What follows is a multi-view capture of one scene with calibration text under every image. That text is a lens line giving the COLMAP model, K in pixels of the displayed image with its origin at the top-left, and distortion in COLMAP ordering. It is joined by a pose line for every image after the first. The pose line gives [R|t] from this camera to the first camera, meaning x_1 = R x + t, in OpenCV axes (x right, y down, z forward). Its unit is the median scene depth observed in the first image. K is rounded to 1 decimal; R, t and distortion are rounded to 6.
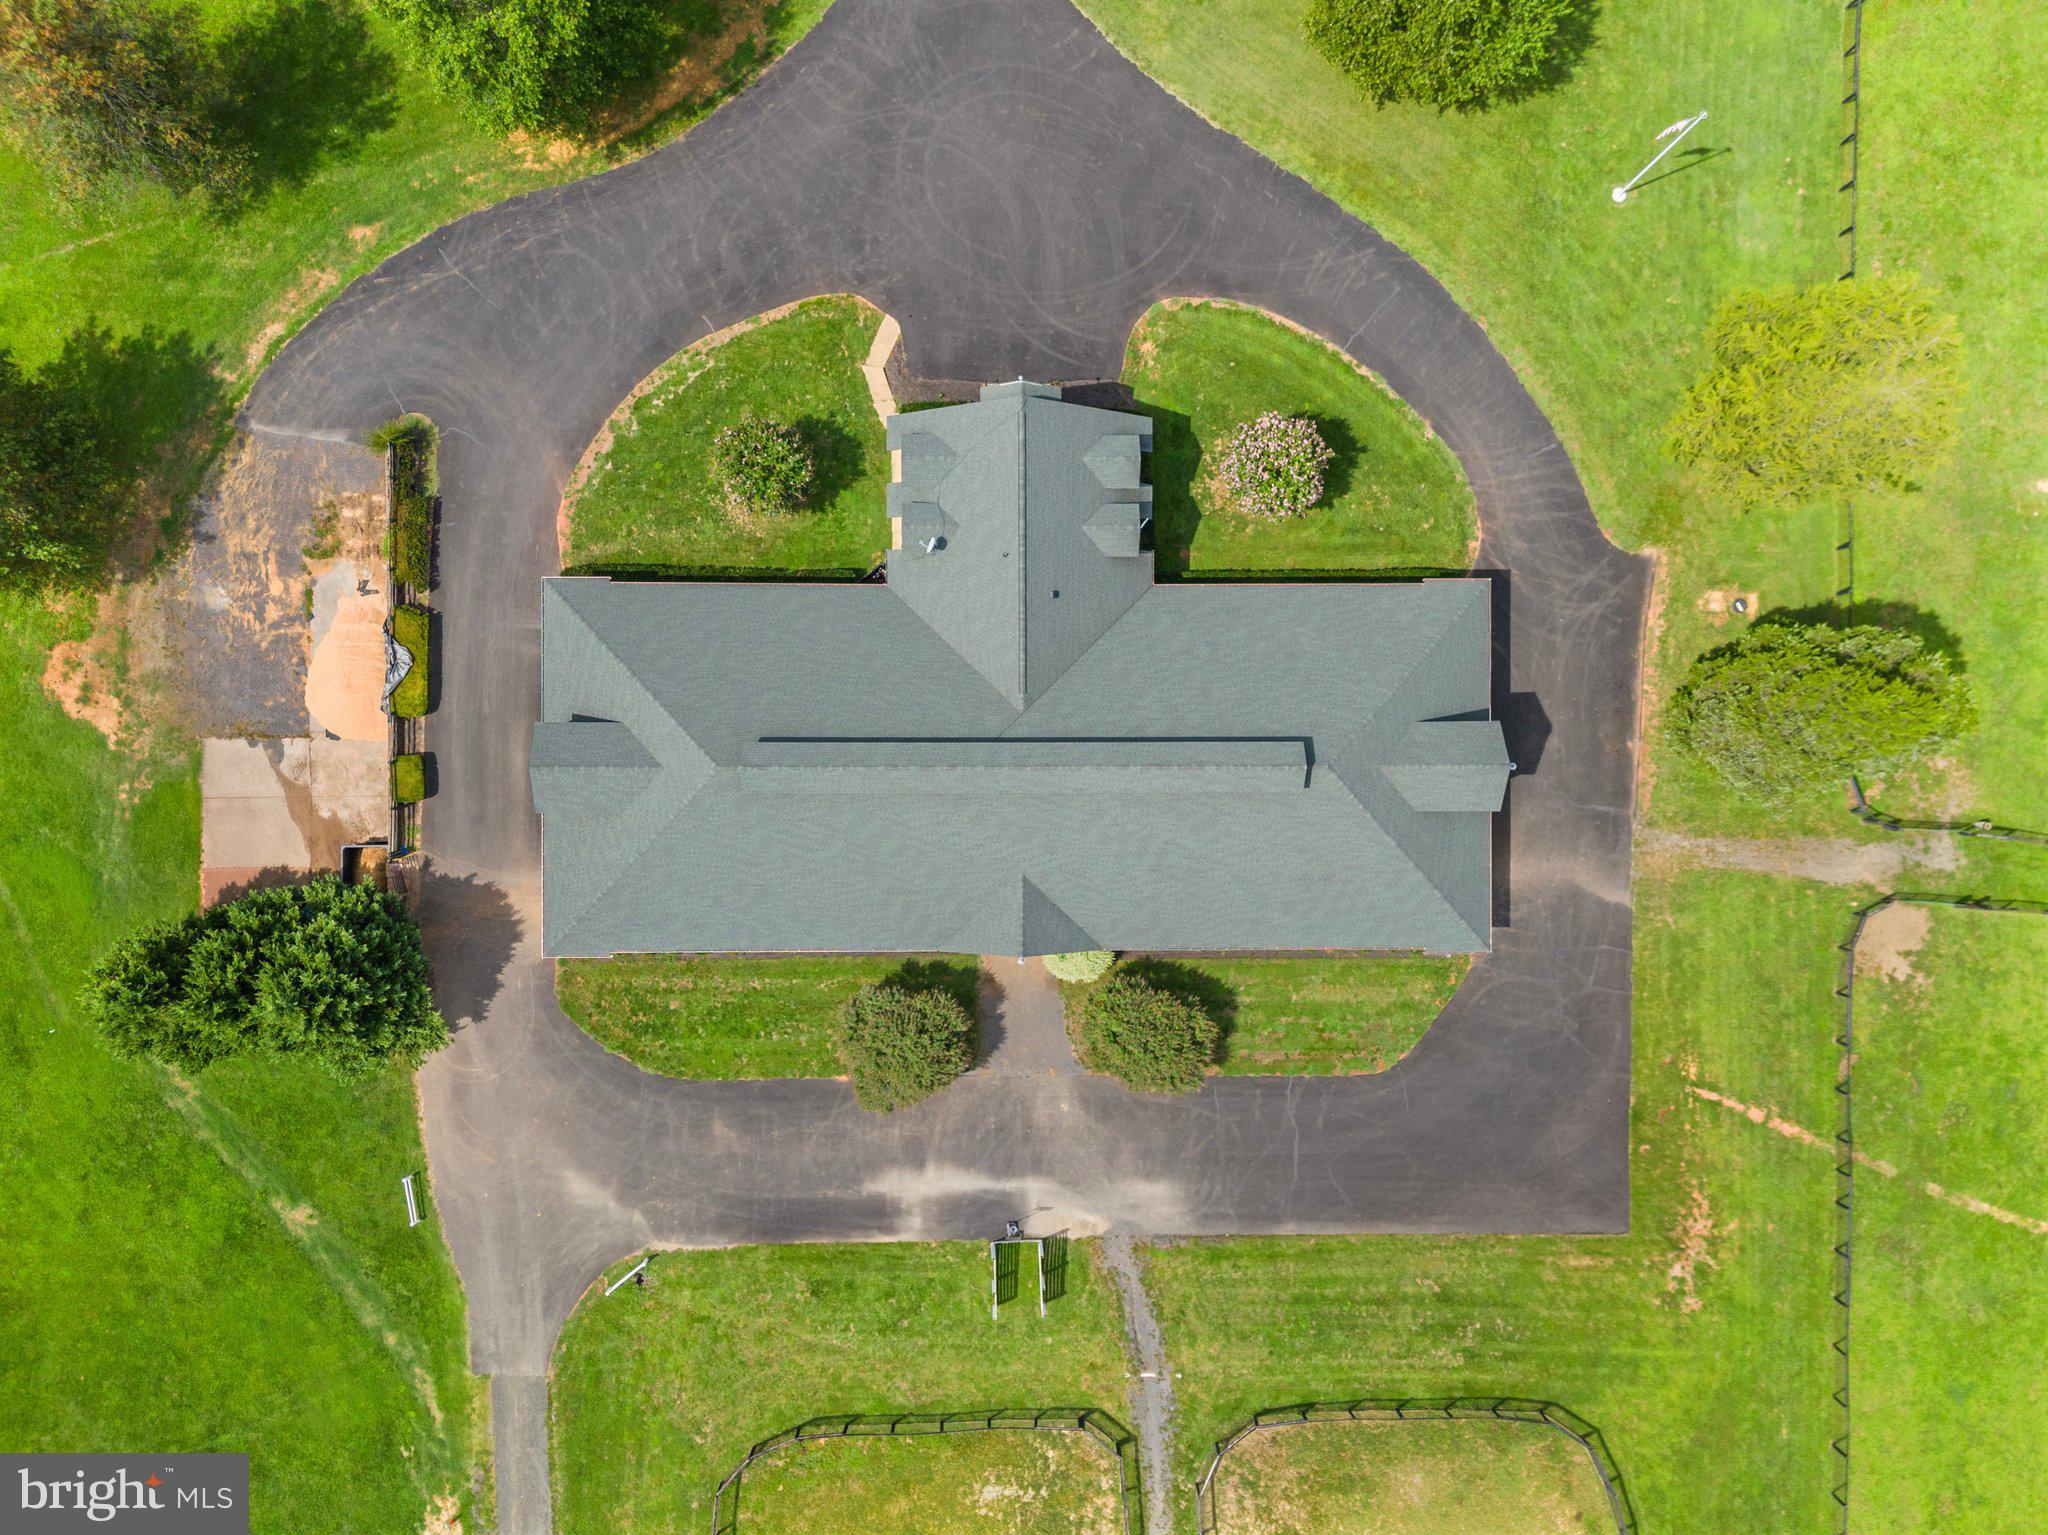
lens RADIAL K [[1477.0, 0, 1024.0], [0, 1477.0, 767.5], [0, 0, 1]] dist [0.058682, -0.052997]
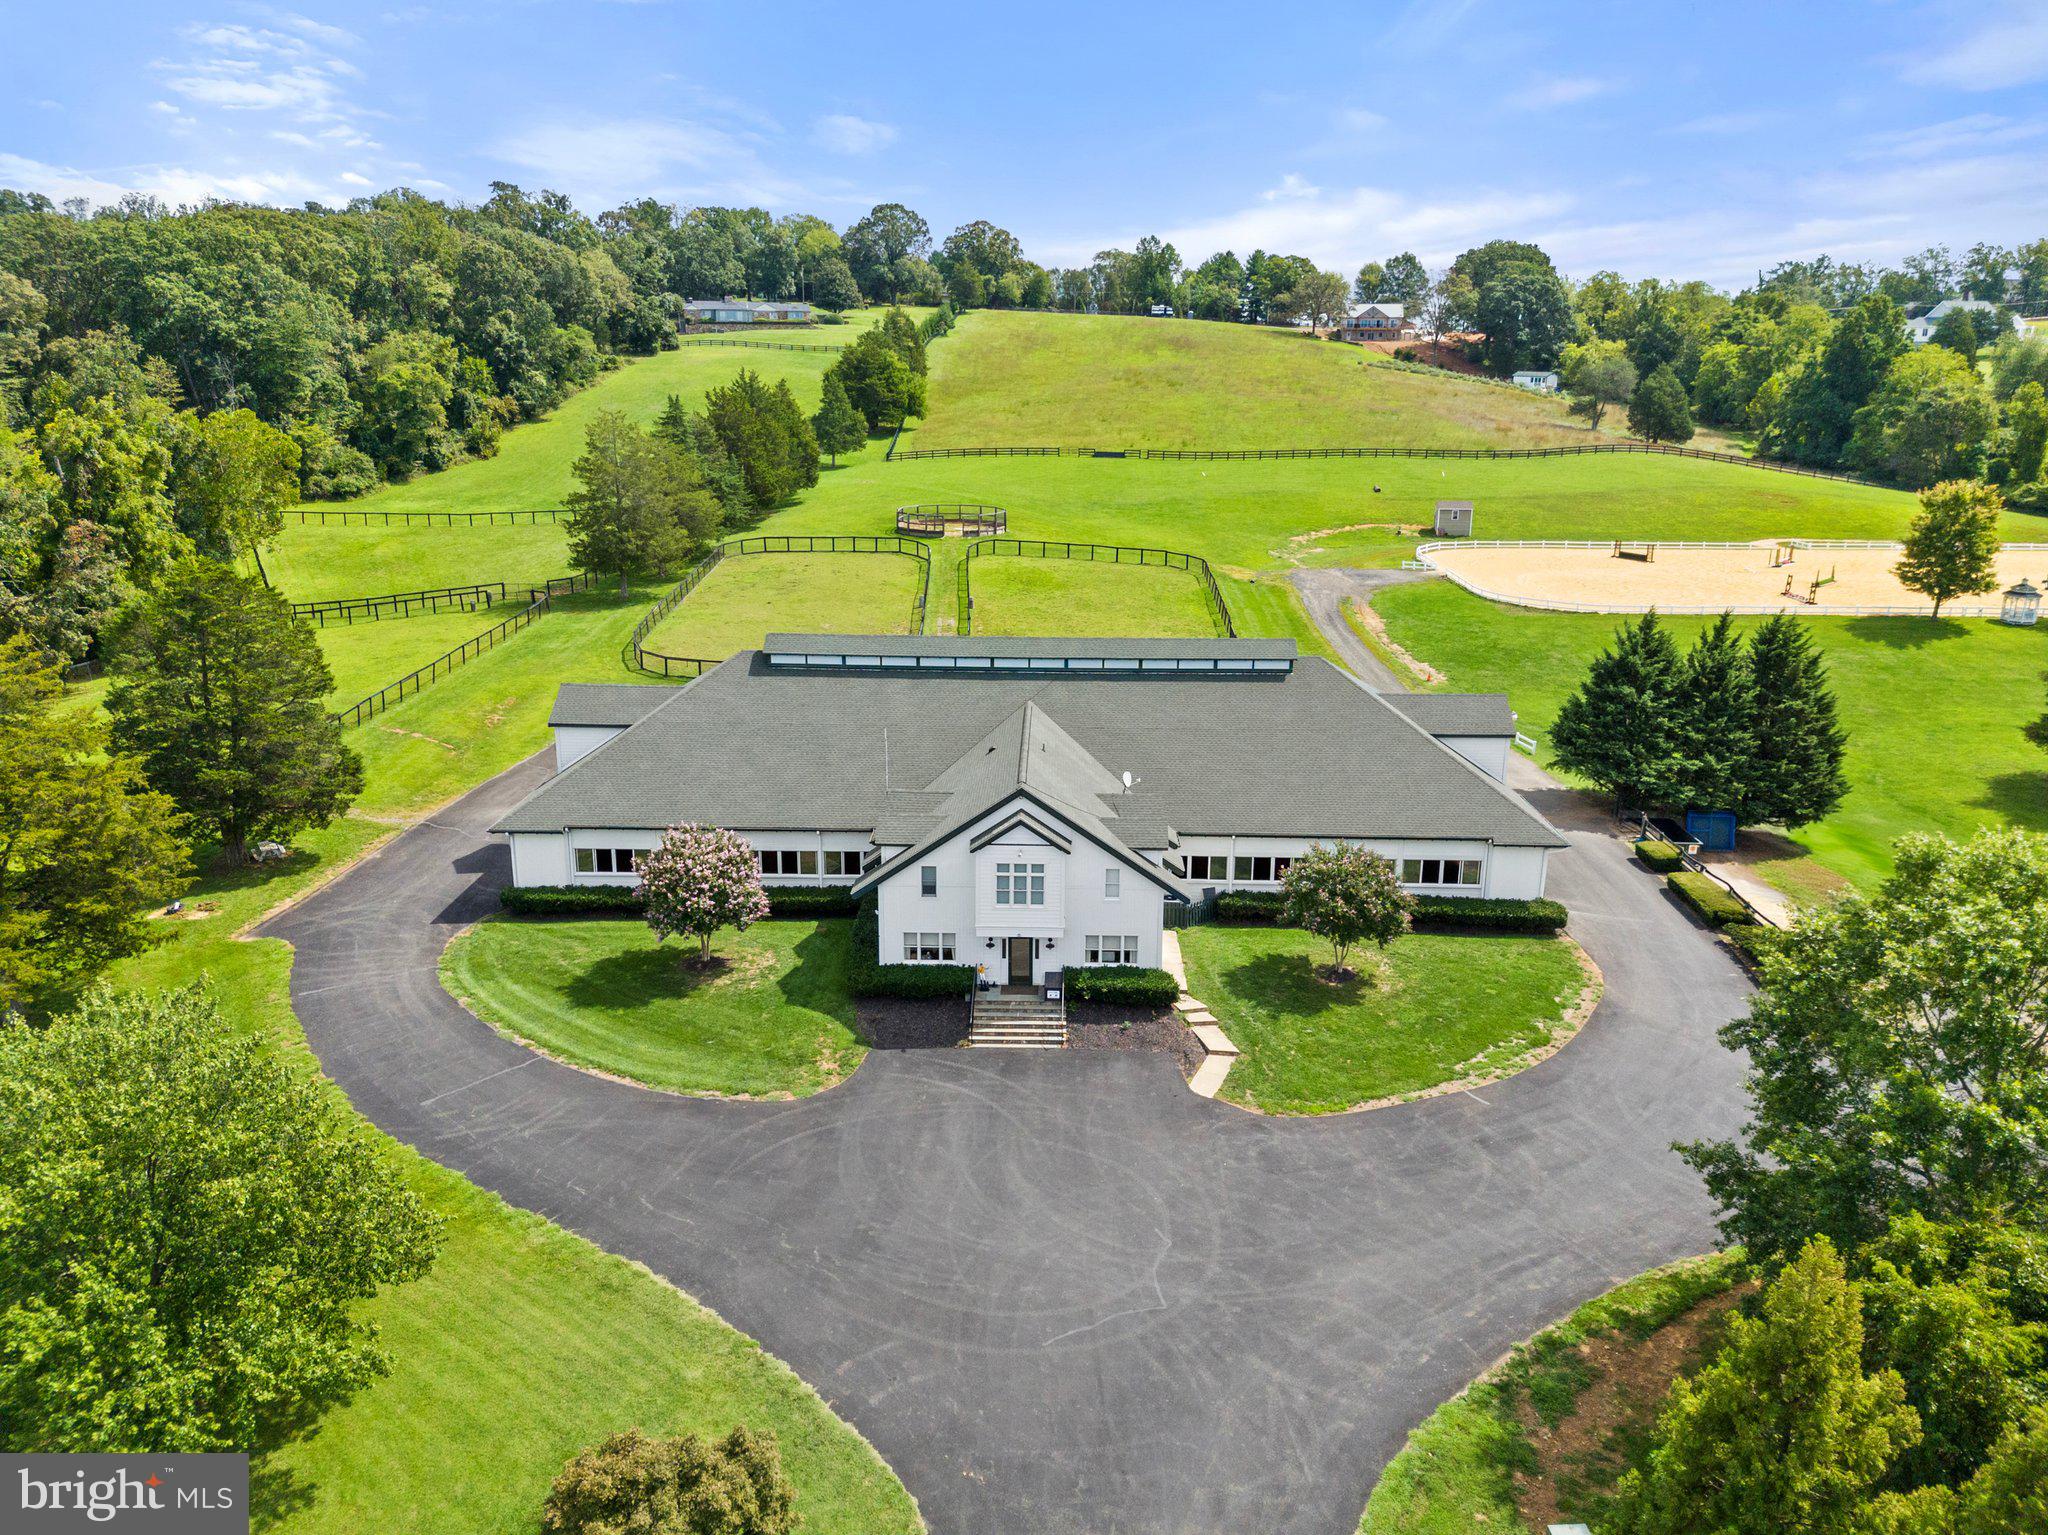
lens RADIAL K [[1477.0, 0, 1024.0], [0, 1477.0, 767.5], [0, 0, 1]] dist [0.058682, -0.052997]
pose [[-0.999374, -0.031480, 0.016116, -0.014567], [0.025502, -0.325744, 0.945114, -0.880335], [-0.024502, 0.944934, 0.326343, 0.648568]]
